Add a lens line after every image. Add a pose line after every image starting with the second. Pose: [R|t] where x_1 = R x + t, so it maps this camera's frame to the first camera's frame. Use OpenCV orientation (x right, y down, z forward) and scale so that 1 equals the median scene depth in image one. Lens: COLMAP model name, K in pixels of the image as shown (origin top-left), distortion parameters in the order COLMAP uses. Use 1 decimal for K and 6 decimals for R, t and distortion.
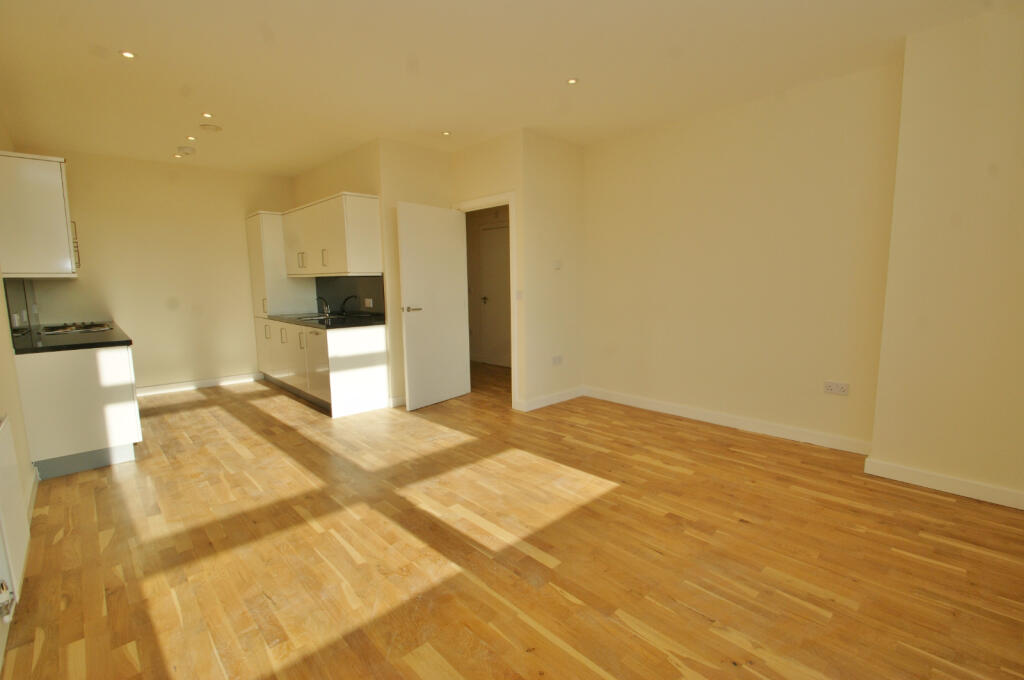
lens RADIAL K [[461.7, 0, 525.4], [0, 461.7, 338.6], [0, 0, 1]] dist [-0.001411, -0.000438]
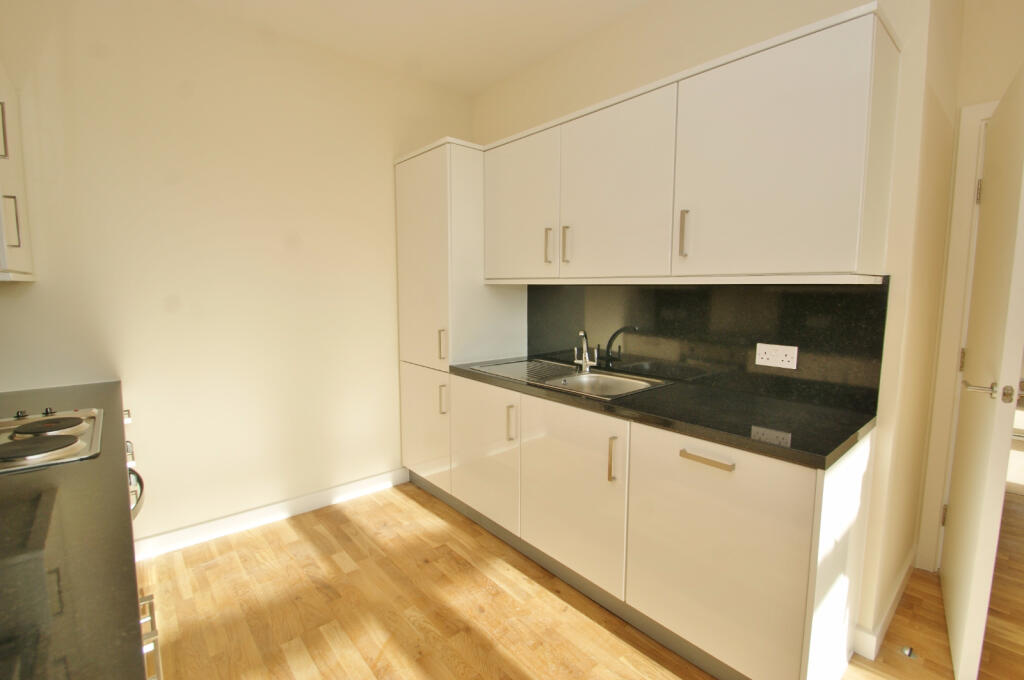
lens RADIAL K [[461.7, 0, 525.4], [0, 461.7, 338.6], [0, 0, 1]] dist [-0.001411, -0.000438]
pose [[0.999029, 0.021877, -0.038240, -0.461450], [-0.022710, 0.999511, -0.021483, -0.068661], [0.037752, 0.022331, 0.999038, 0.536673]]
